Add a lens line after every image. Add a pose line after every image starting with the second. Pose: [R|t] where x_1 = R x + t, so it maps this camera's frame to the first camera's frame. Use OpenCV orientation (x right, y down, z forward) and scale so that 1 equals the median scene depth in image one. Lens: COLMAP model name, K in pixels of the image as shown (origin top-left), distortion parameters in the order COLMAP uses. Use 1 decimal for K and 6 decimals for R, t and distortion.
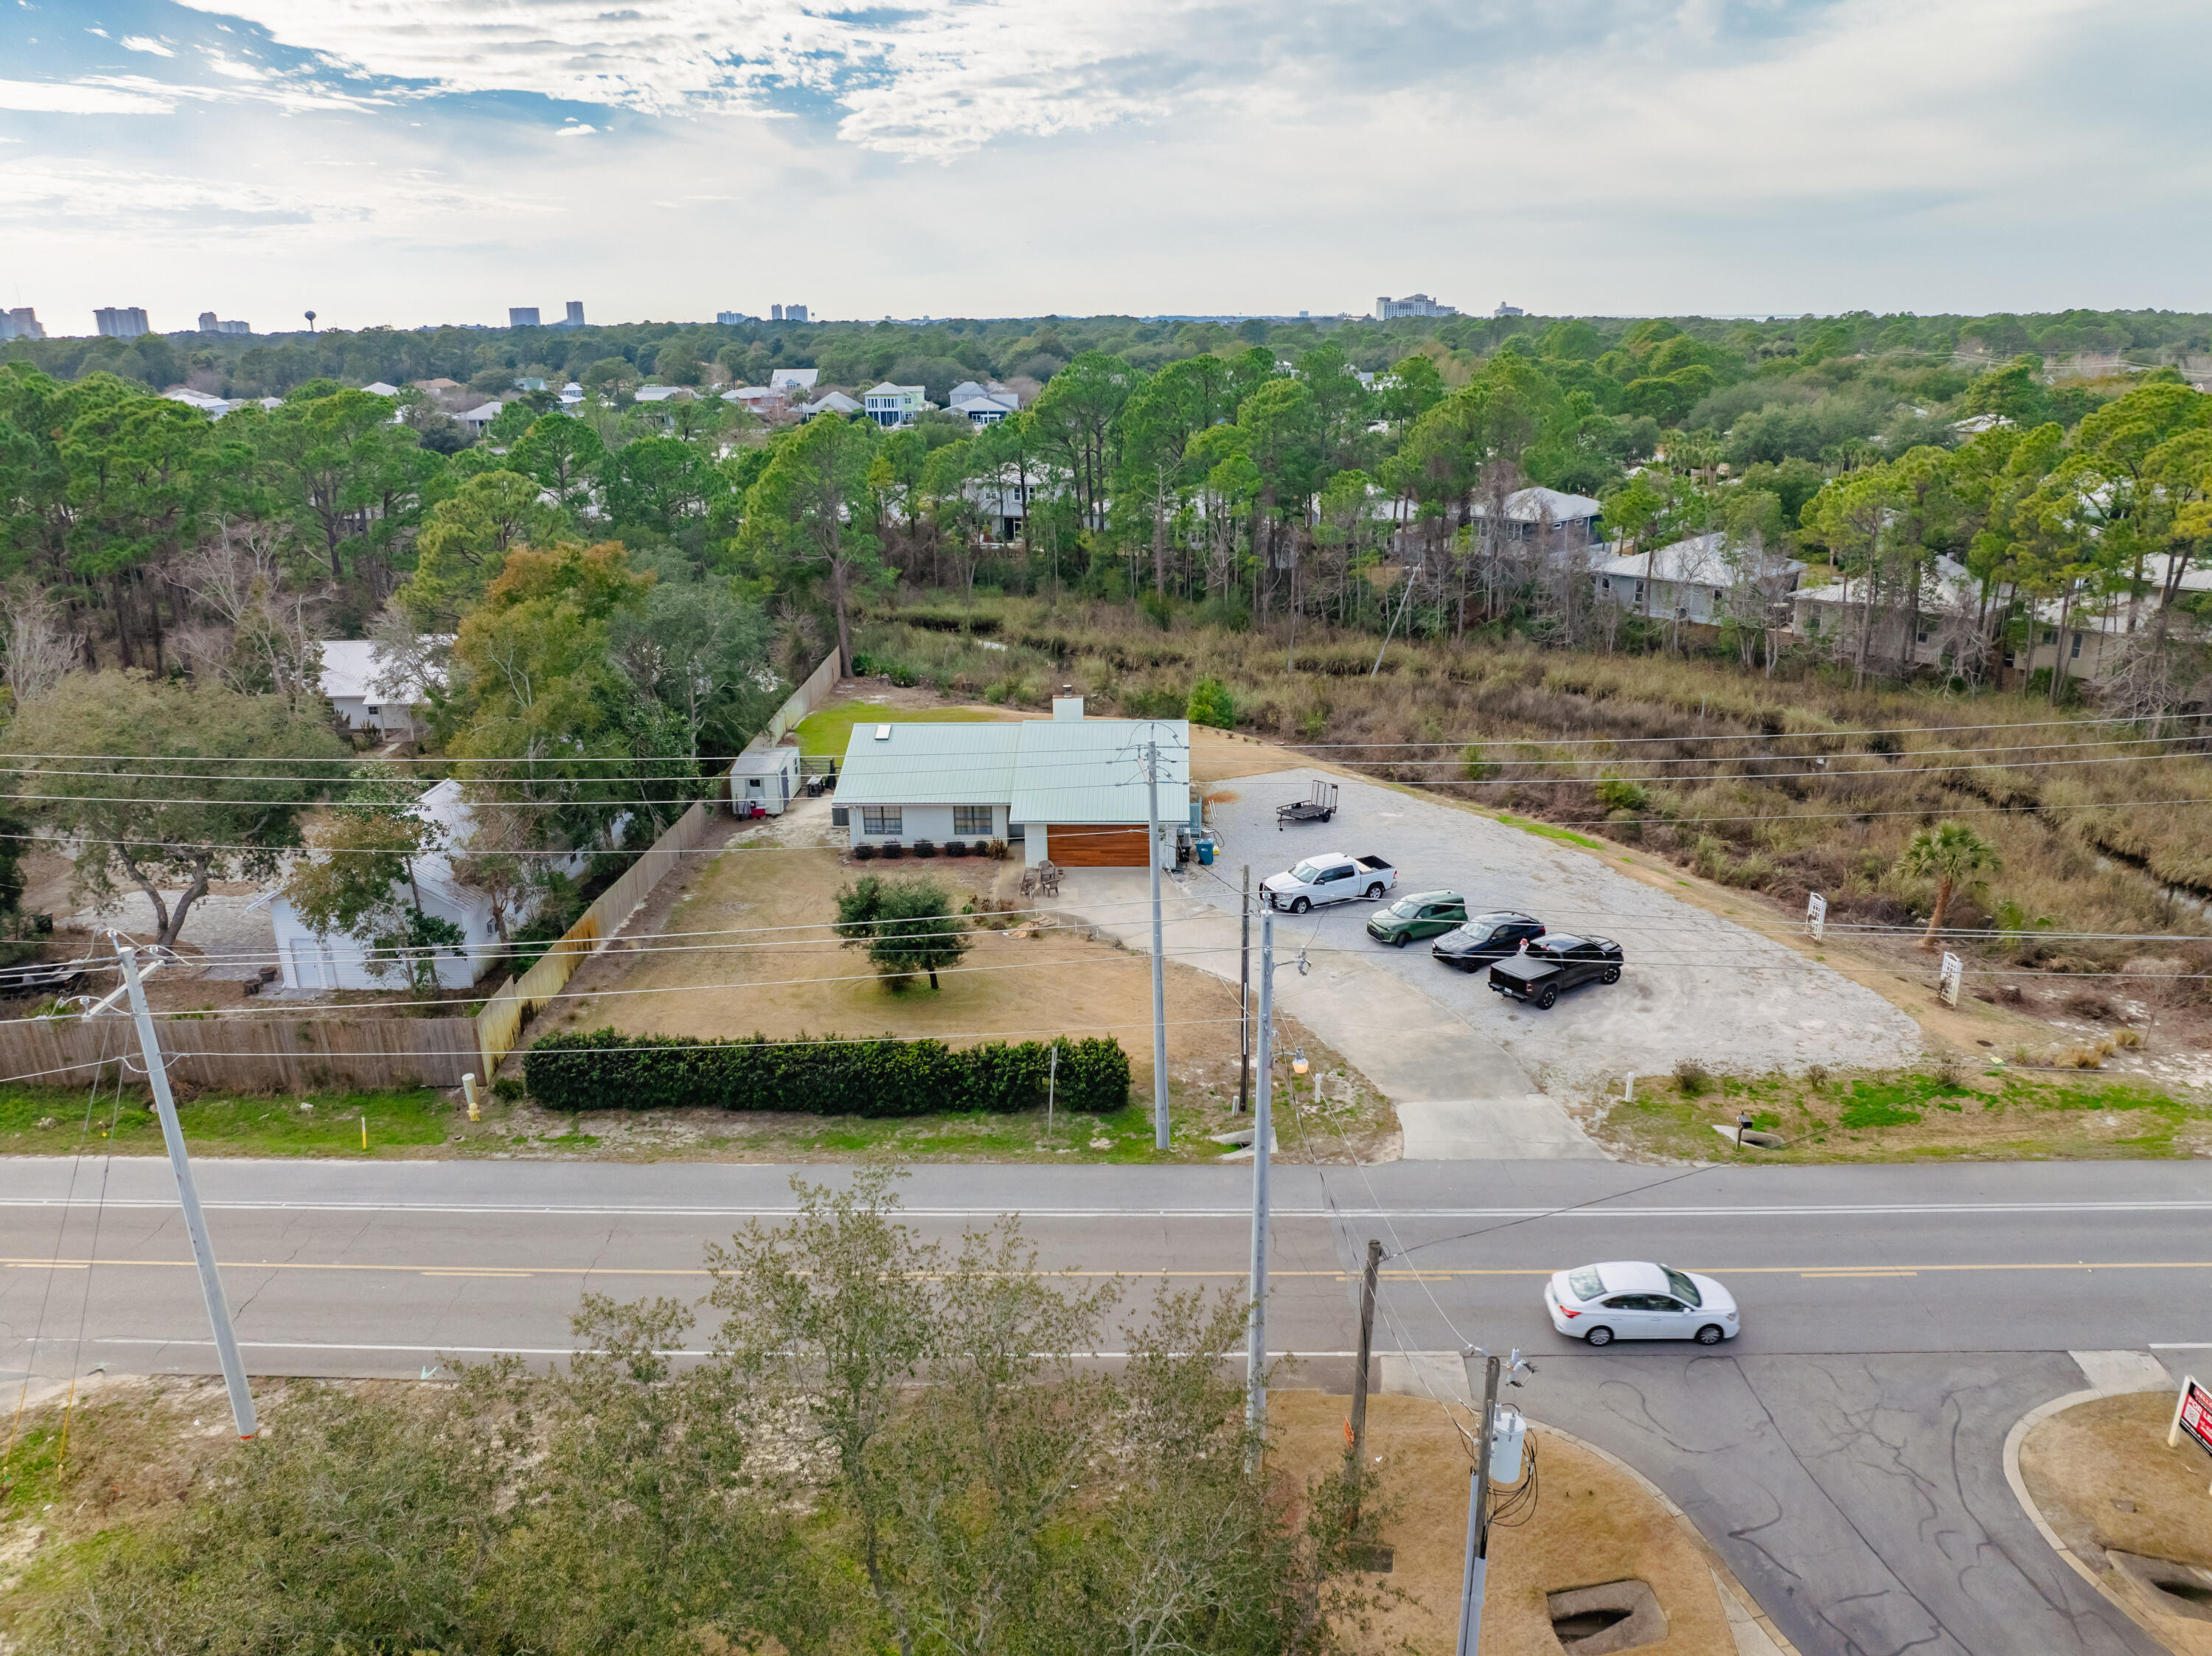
lens RADIAL K [[1574.0, 0, 1109.5], [0, 1574.0, 775.6], [0, 0, 1]] dist [-0.056174, 0.031311]
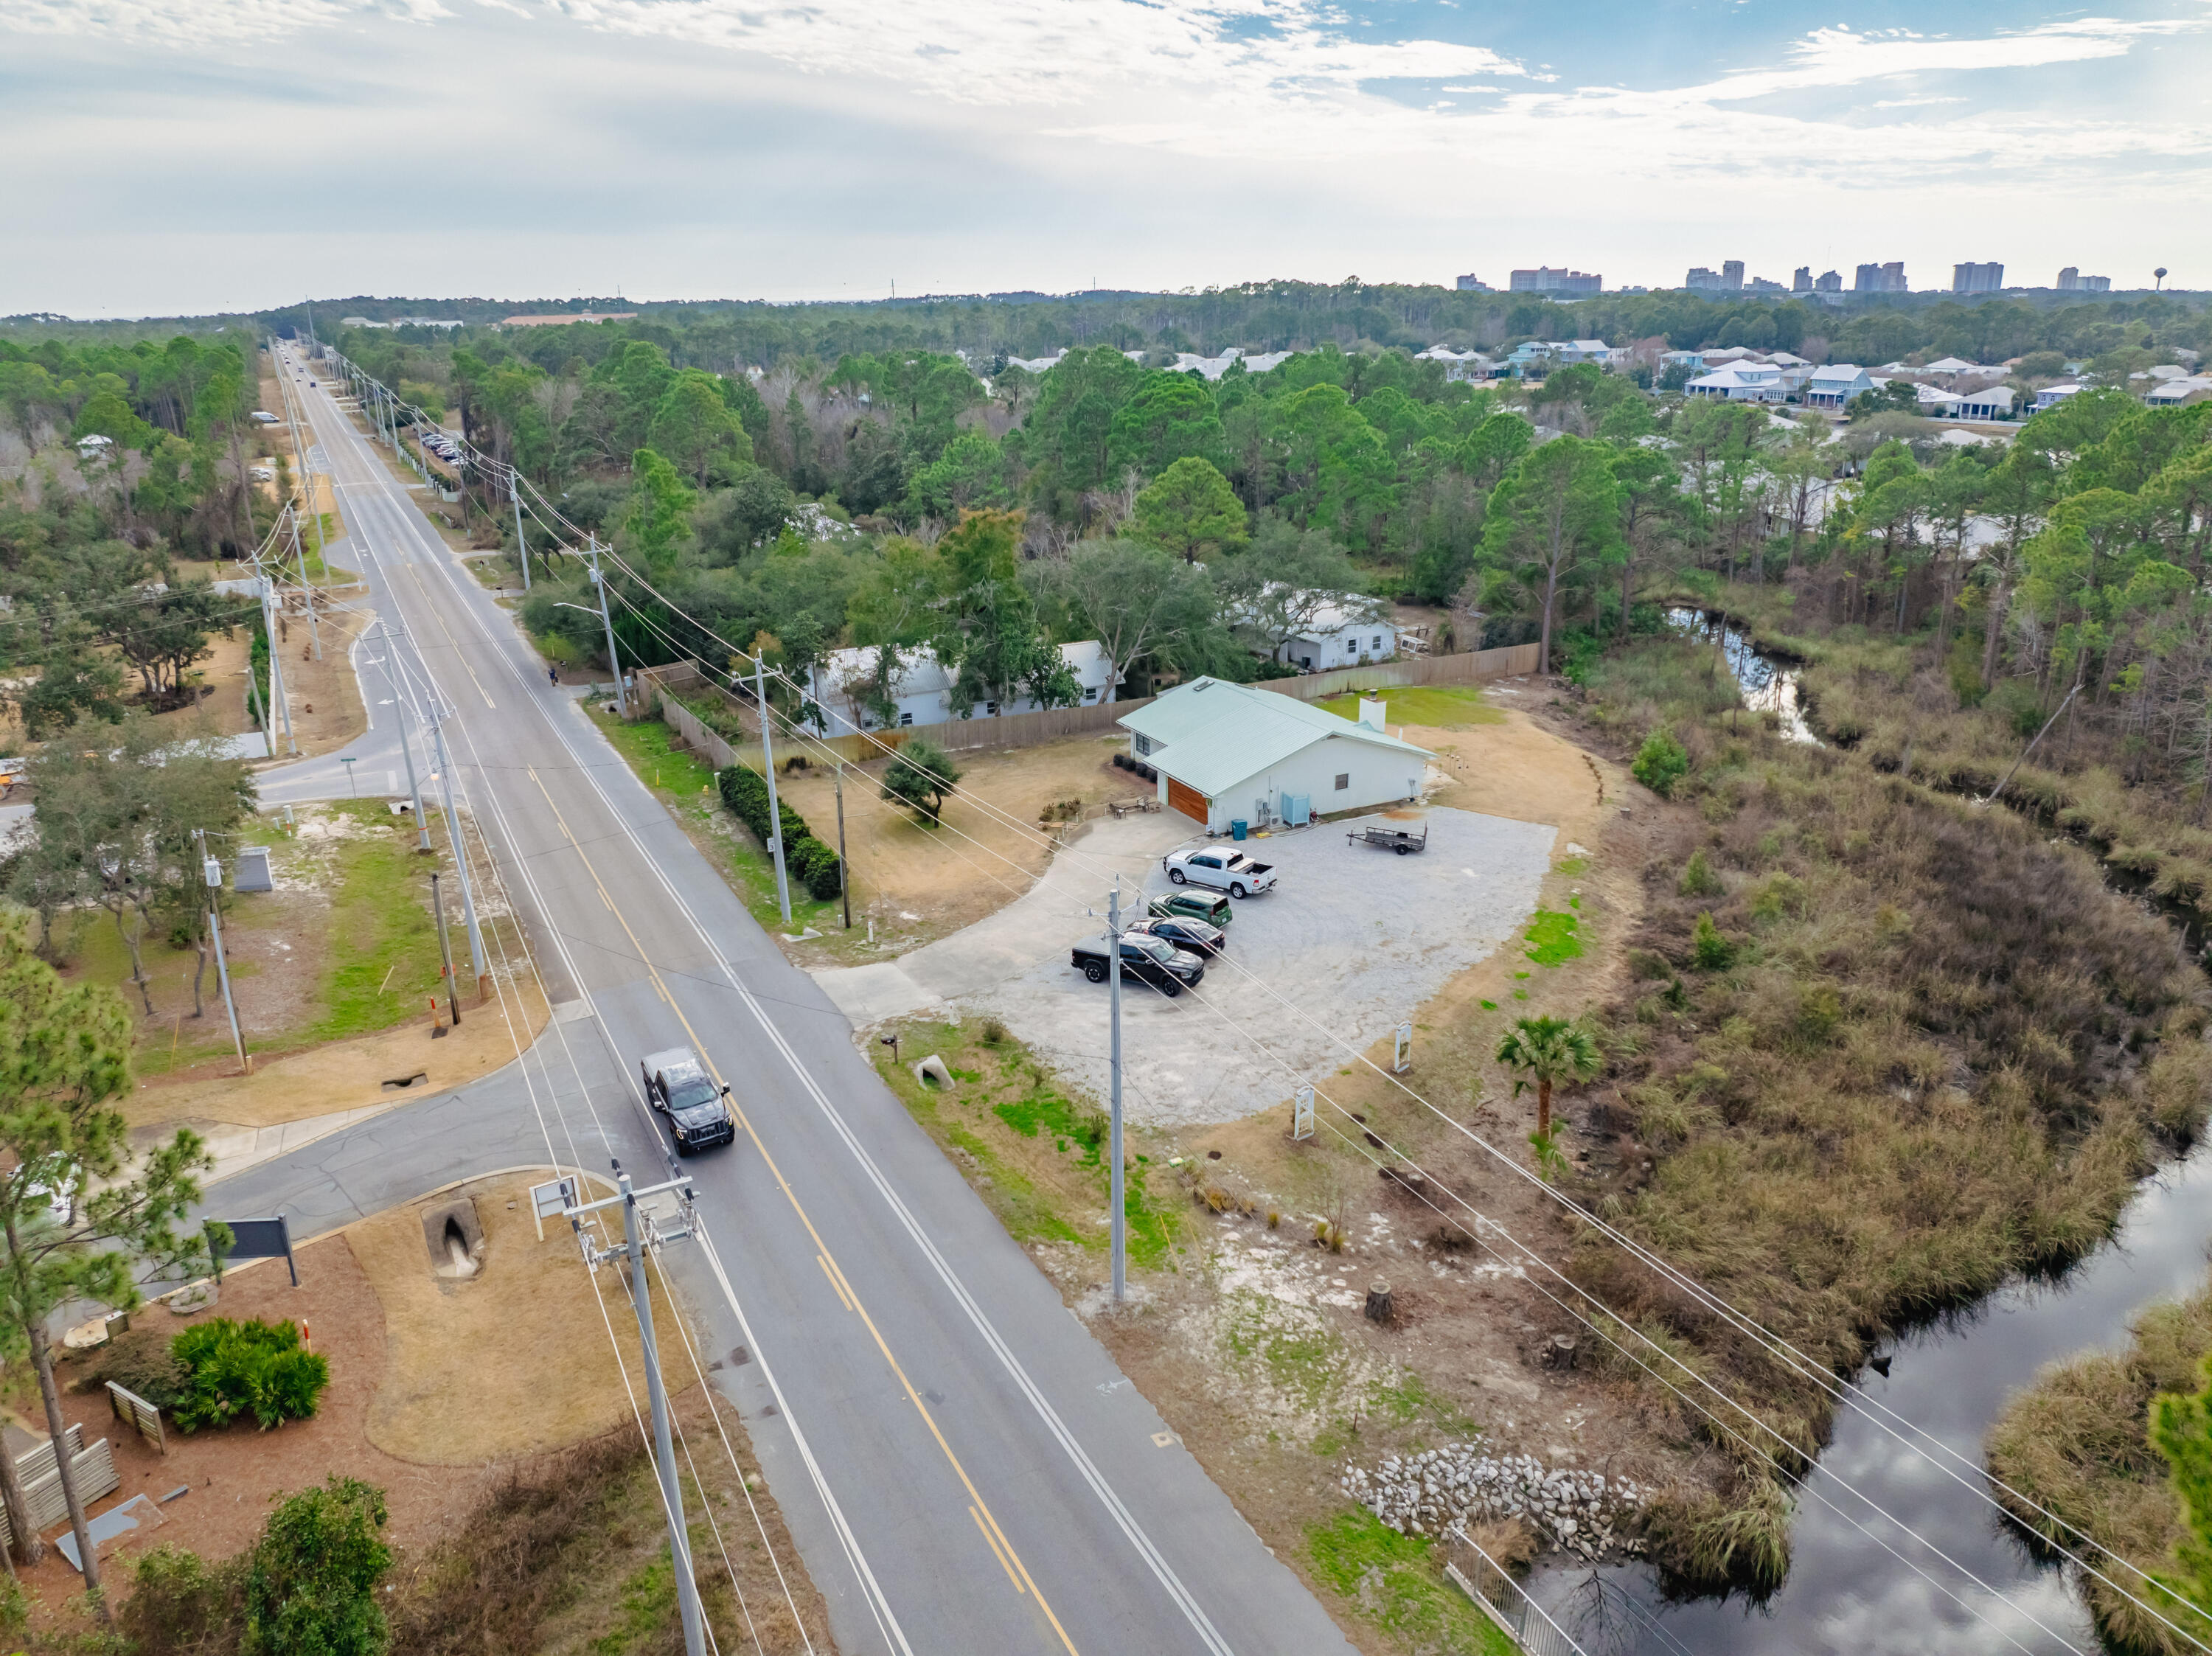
lens RADIAL K [[1521.7, 0, 1112.0], [0, 1521.7, 868.0], [0, 0, 1]] dist [-0.036567, 0.008721]
pose [[0.487158, 0.313489, -0.815109, 0.977871], [-0.237041, 0.945777, 0.222073, -0.160752], [0.840529, 0.085030, 0.535052, 0.297667]]
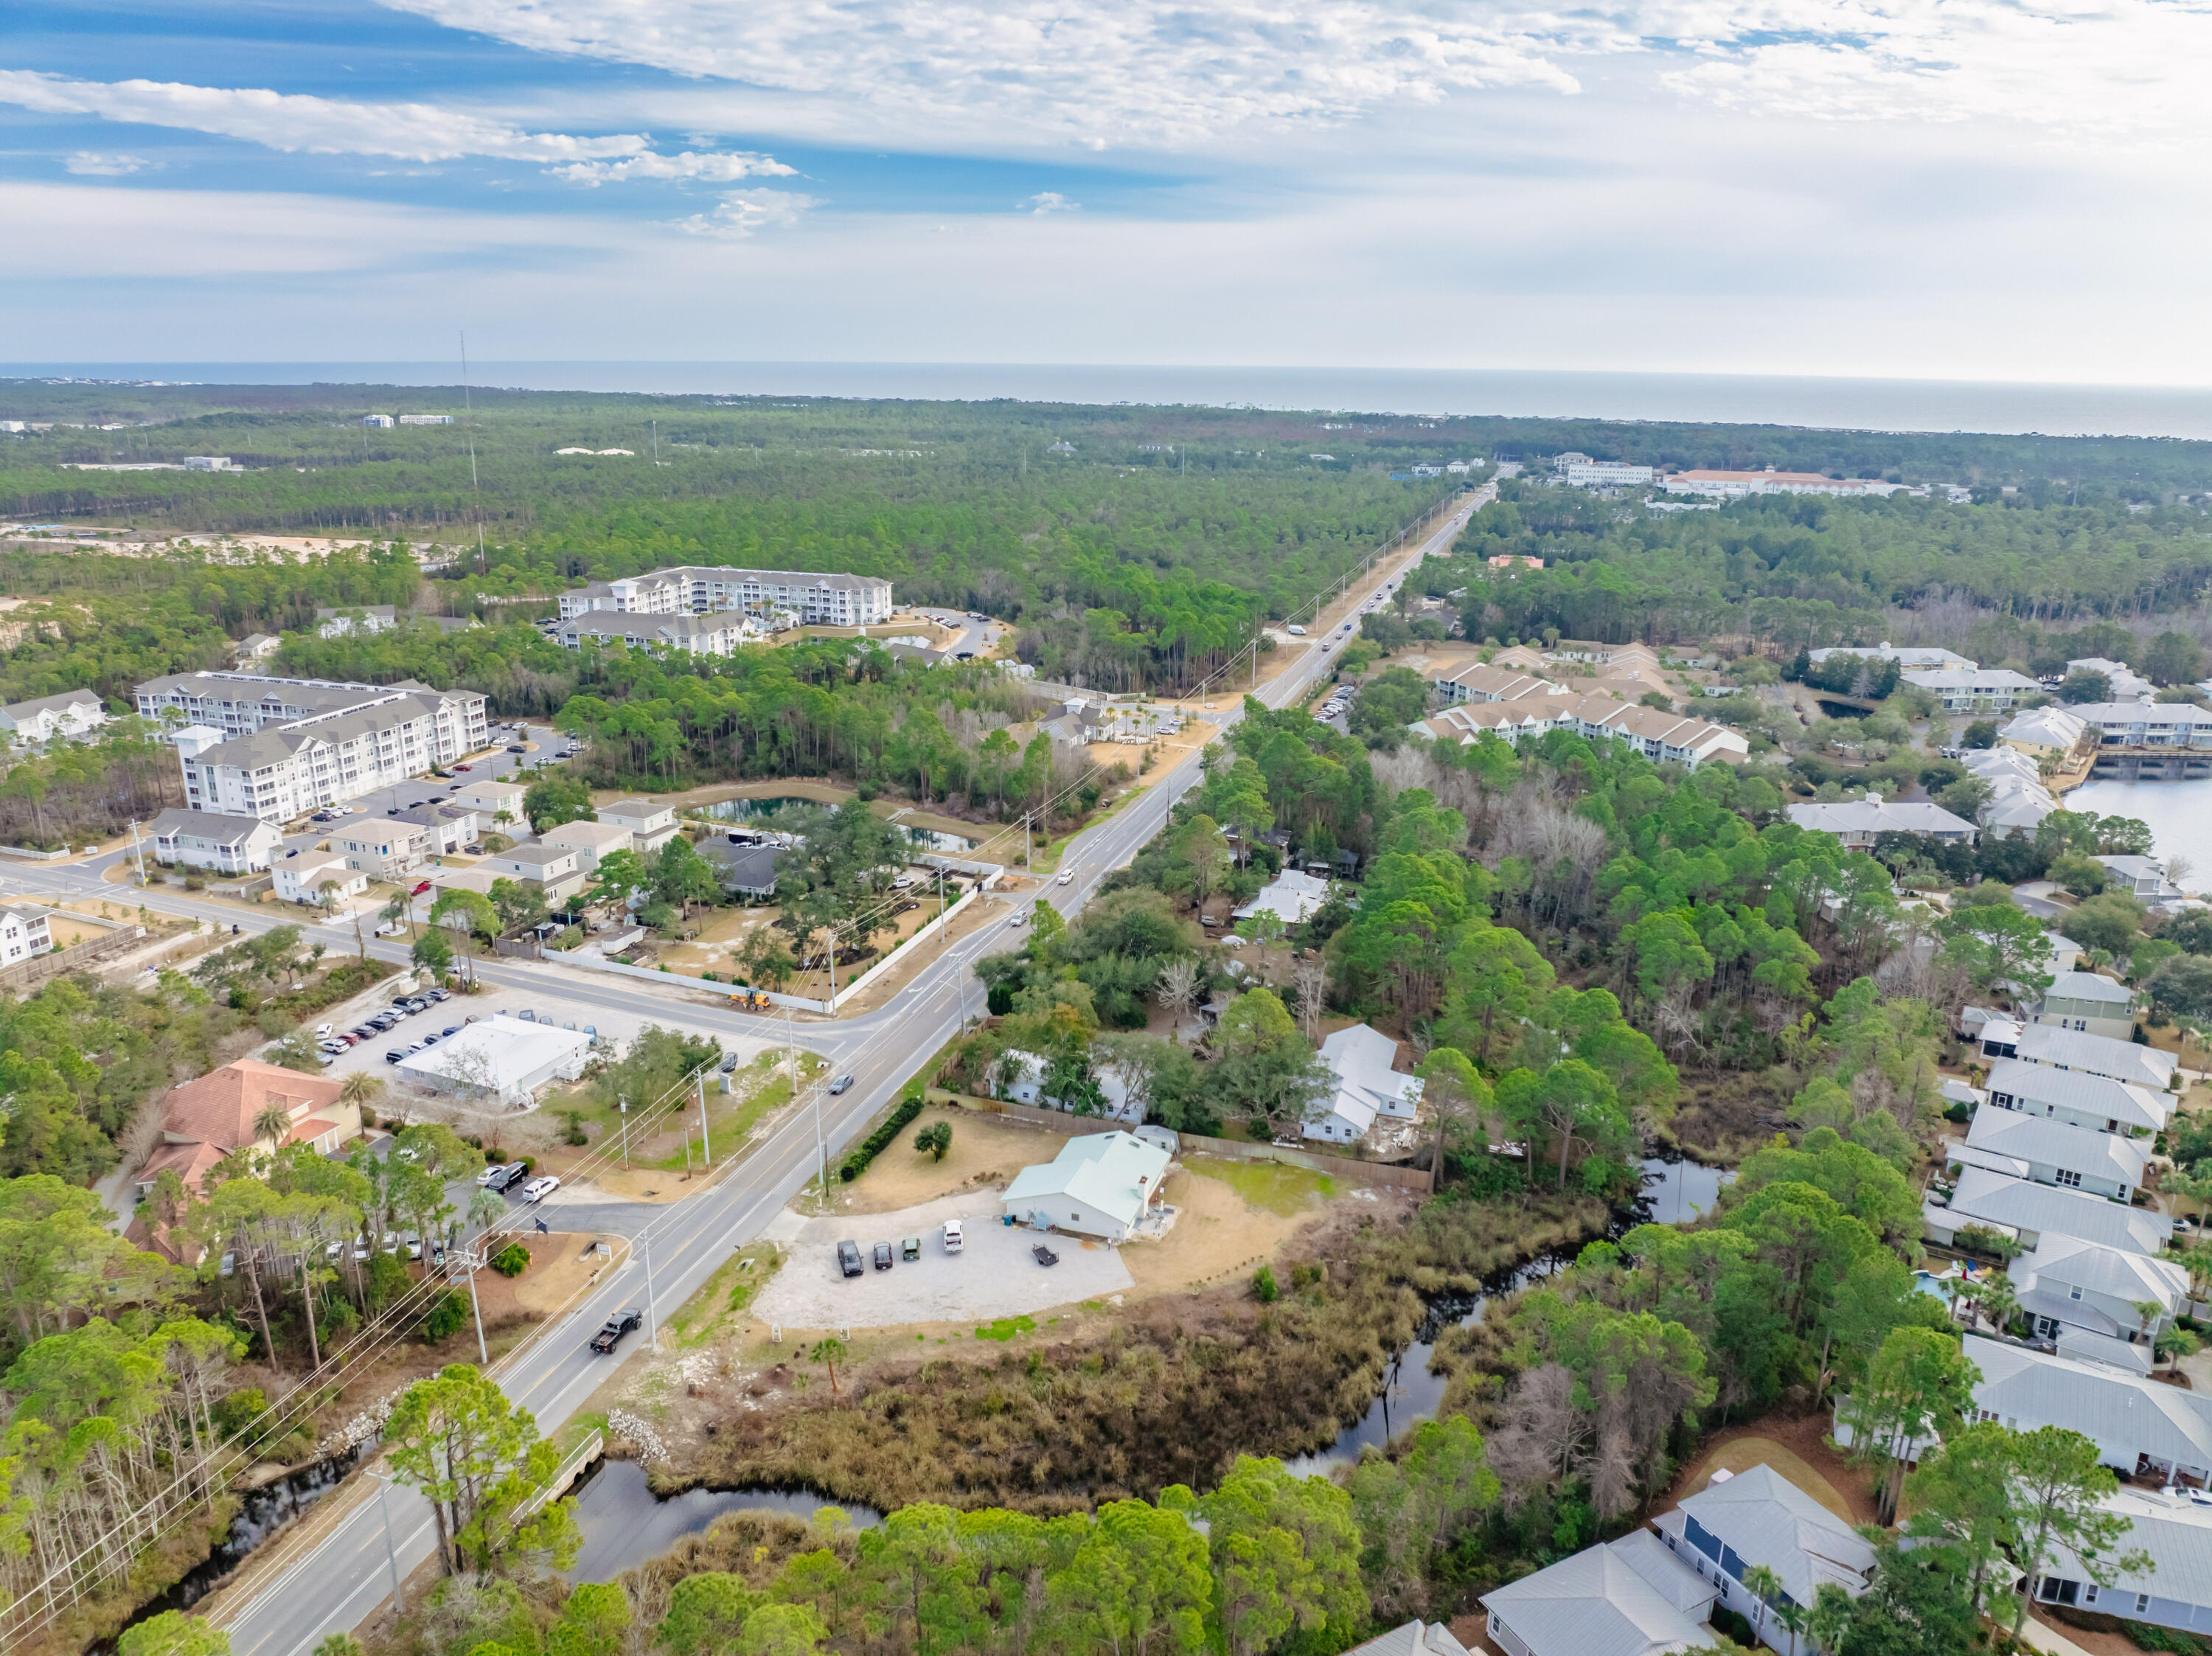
lens RADIAL K [[1544.7, 0, 1104.0], [0, 1544.7, 827.1], [0, 0, 1]] dist [-0.046682, 0.008681]
pose [[-0.286949, 0.294340, -0.911605, 2.068880], [-0.270475, 0.888011, 0.371861, -1.459403], [0.918969, 0.353271, -0.175202, 1.354695]]
